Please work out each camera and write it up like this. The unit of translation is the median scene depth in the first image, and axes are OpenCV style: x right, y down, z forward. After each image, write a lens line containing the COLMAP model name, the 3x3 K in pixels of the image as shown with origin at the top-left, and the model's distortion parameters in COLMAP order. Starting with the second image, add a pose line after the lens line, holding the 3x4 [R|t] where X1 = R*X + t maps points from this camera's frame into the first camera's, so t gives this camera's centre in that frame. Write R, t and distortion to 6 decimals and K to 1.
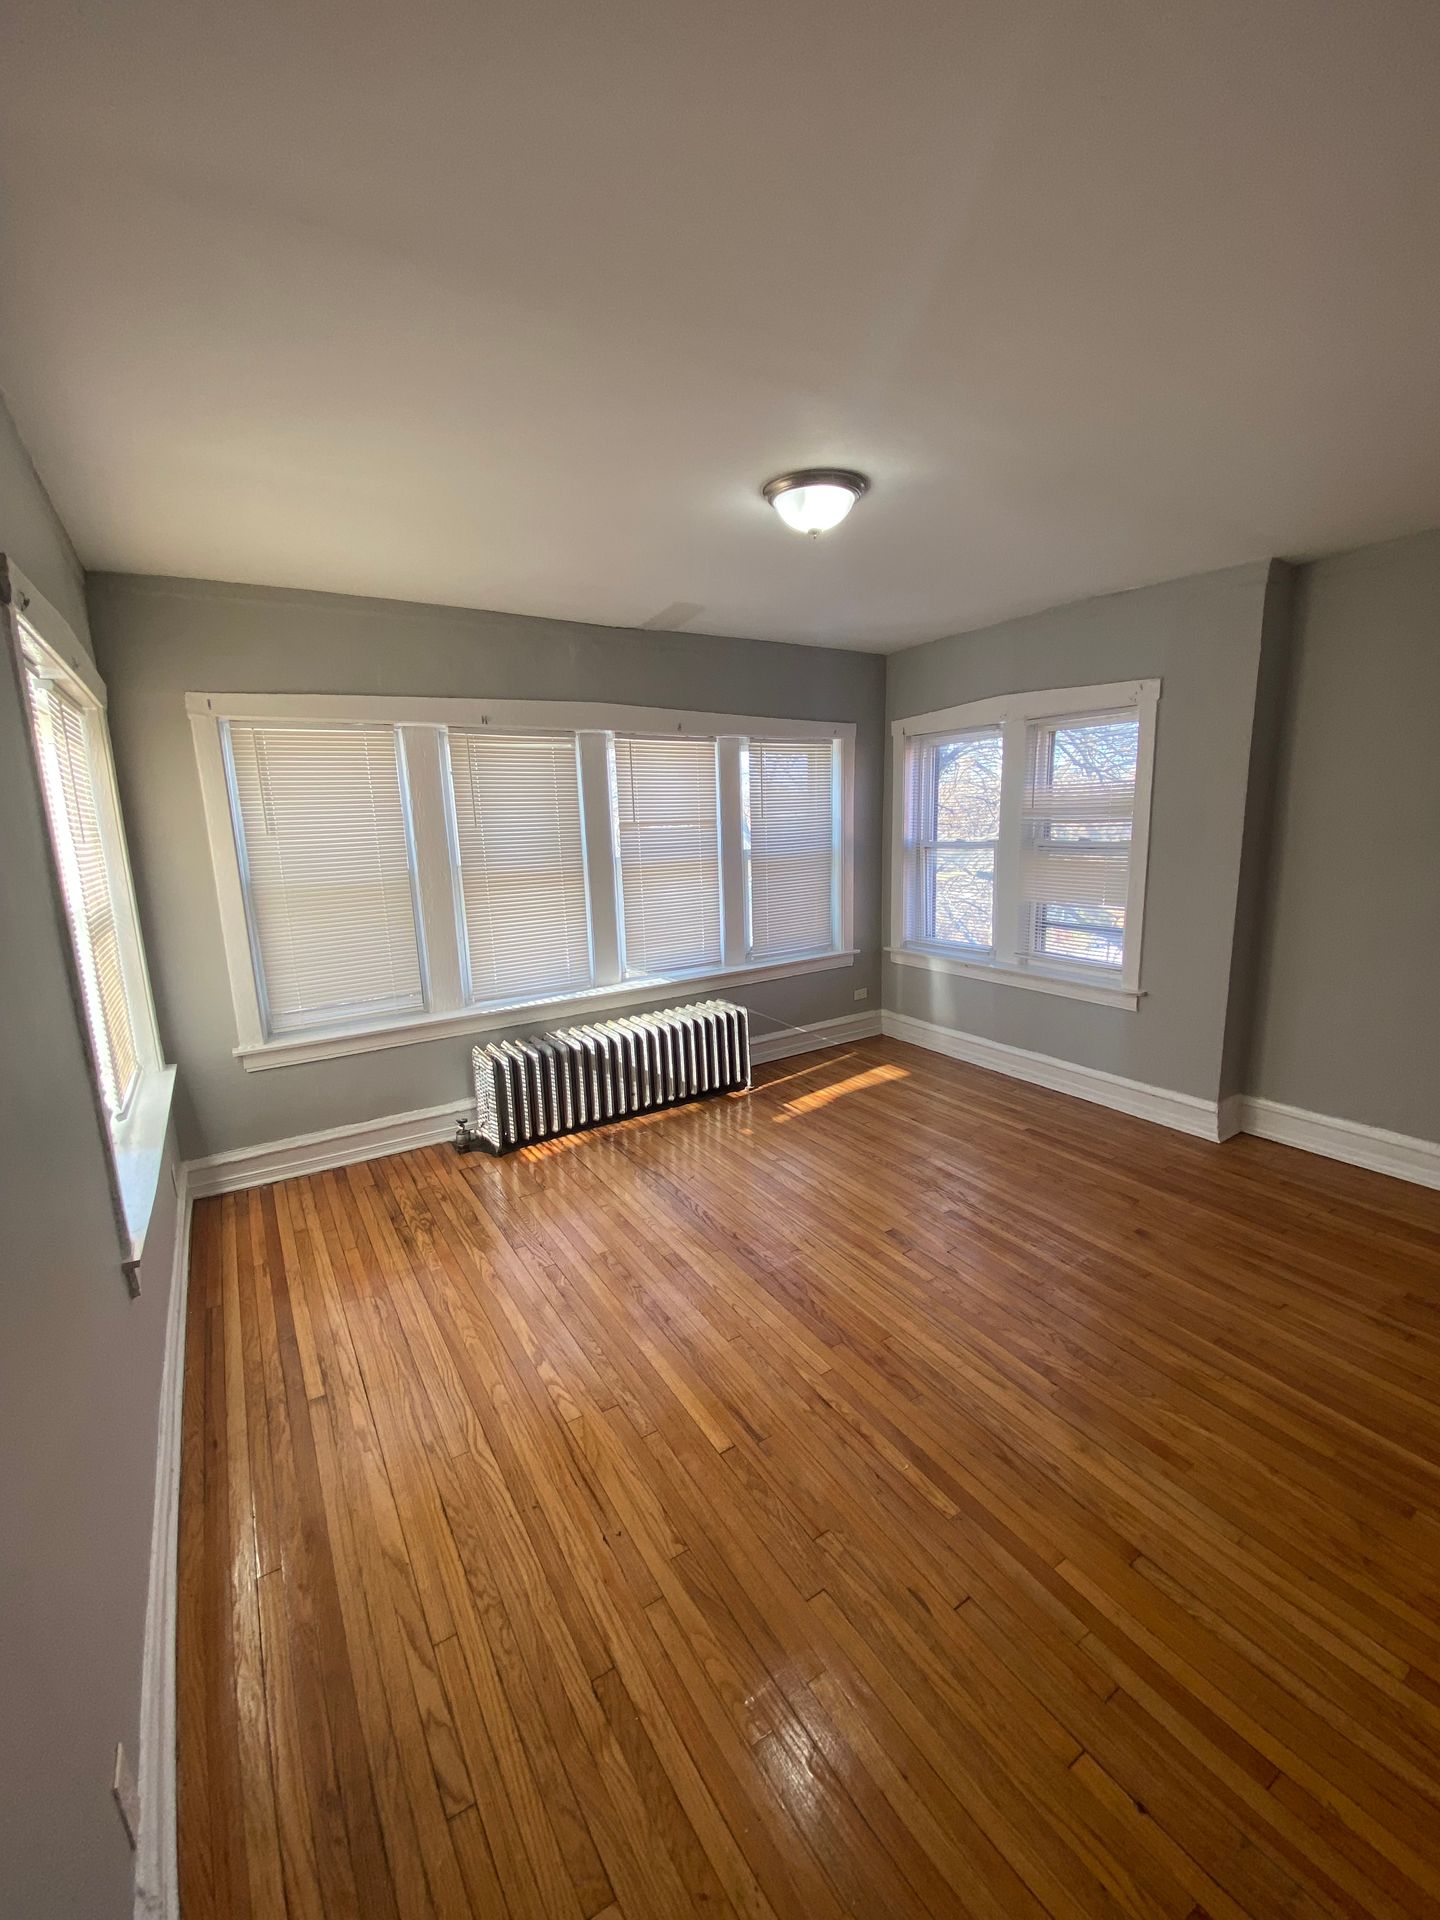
lens RADIAL K [[770.1, 0, 720.5], [0, 770.1, 950.3], [0, 0, 1]] dist [0.000851, -0.013872]
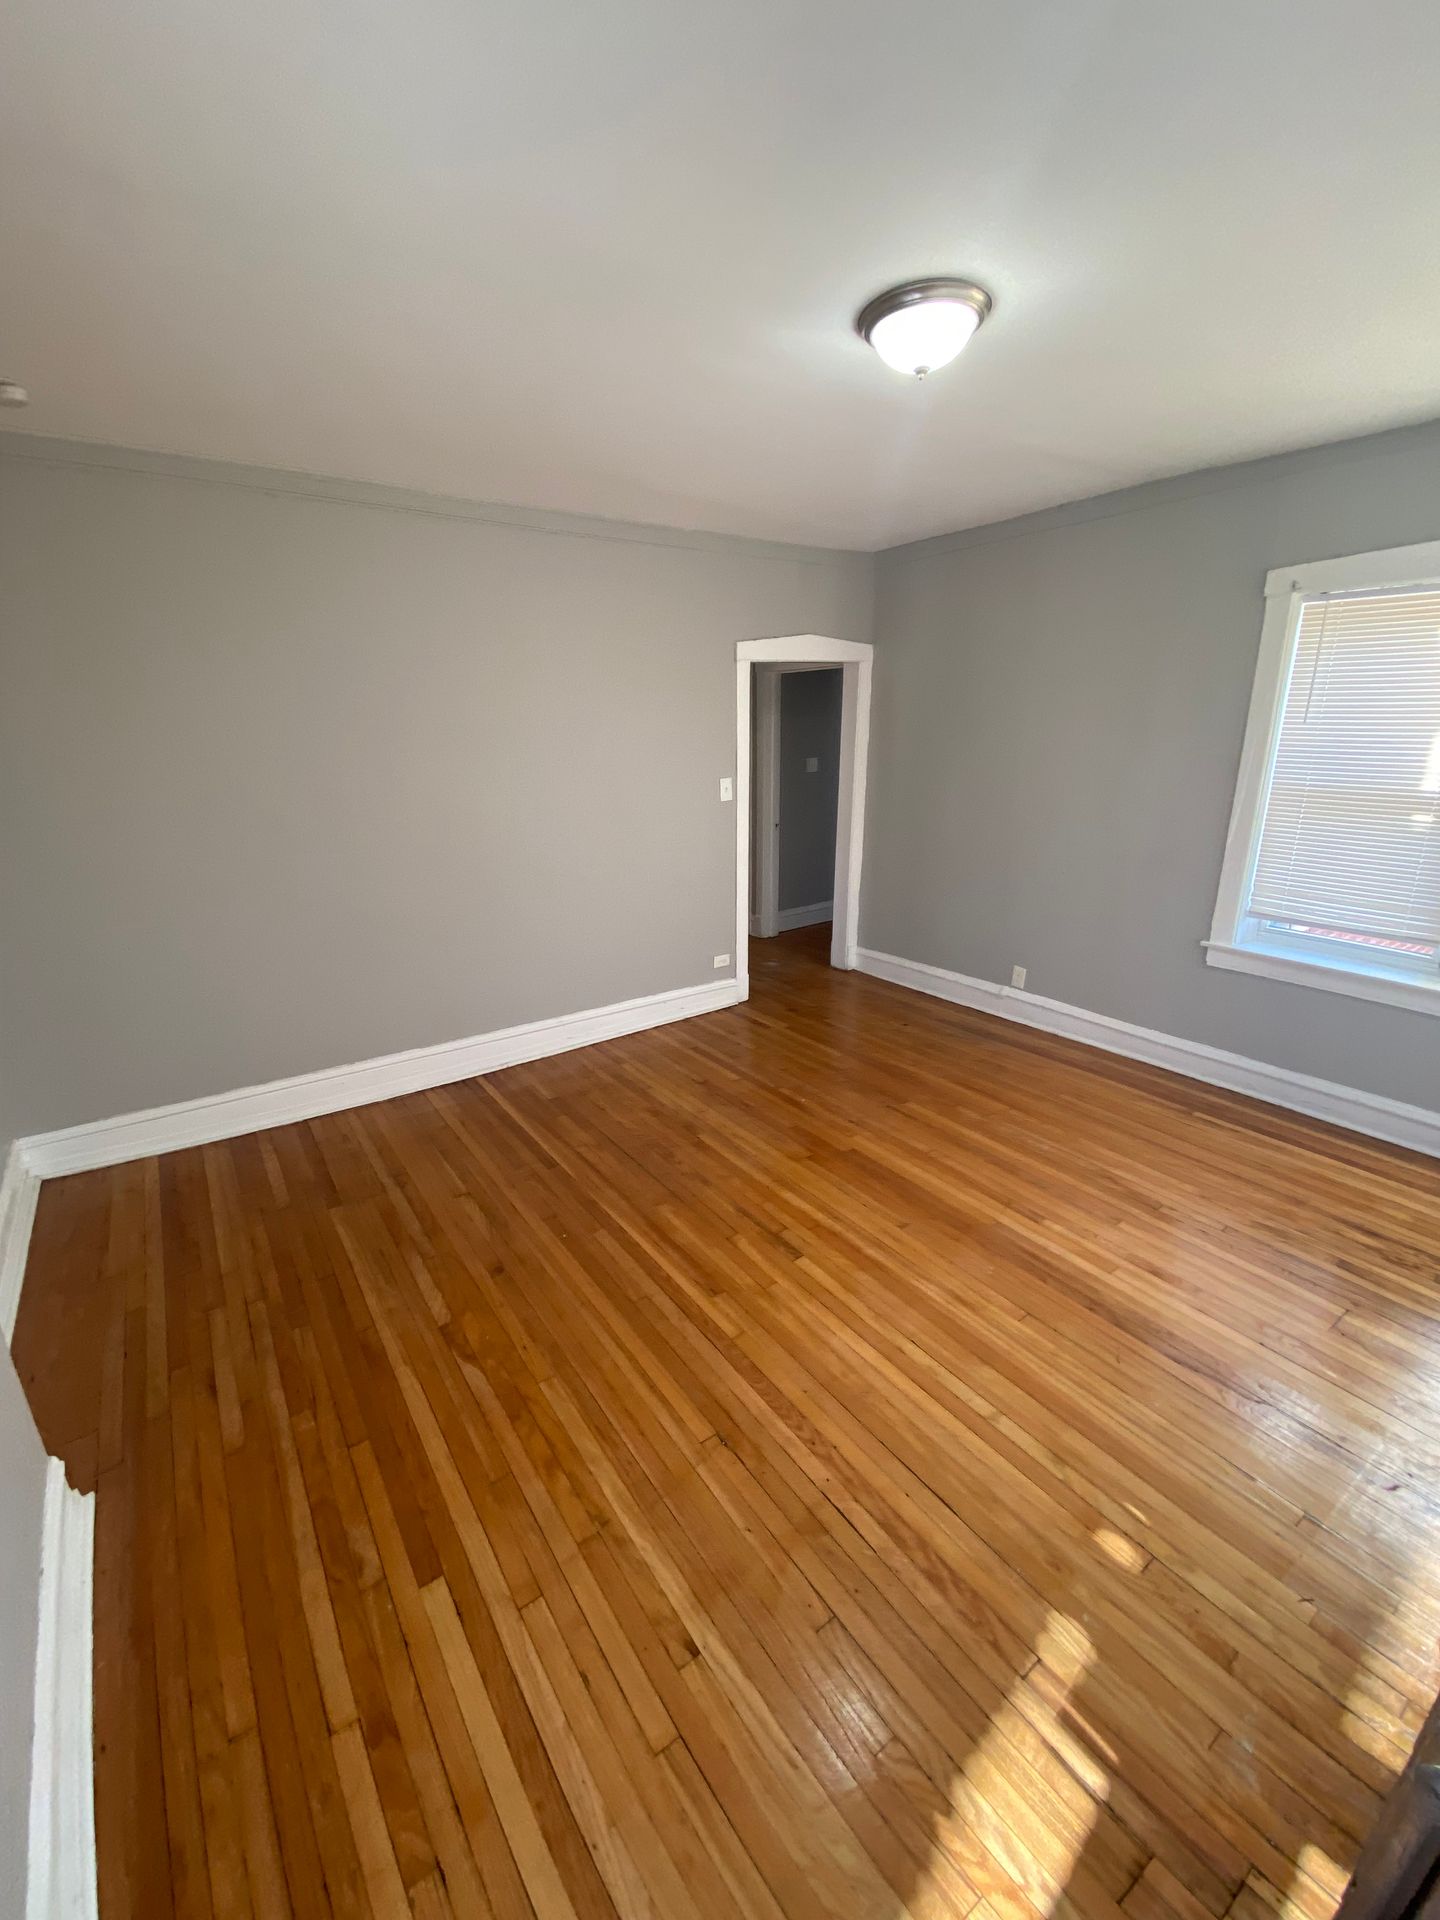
lens RADIAL K [[775.8, 0, 720.0], [0, 775.8, 960.0], [0, 0, 1]] dist [0.000741, 0.000031]
pose [[-0.997440, 0.061568, -0.036371, 0.319935], [0.037142, 0.880689, 0.472236, -0.318958], [0.061107, 0.469676, -0.880721, 1.609223]]
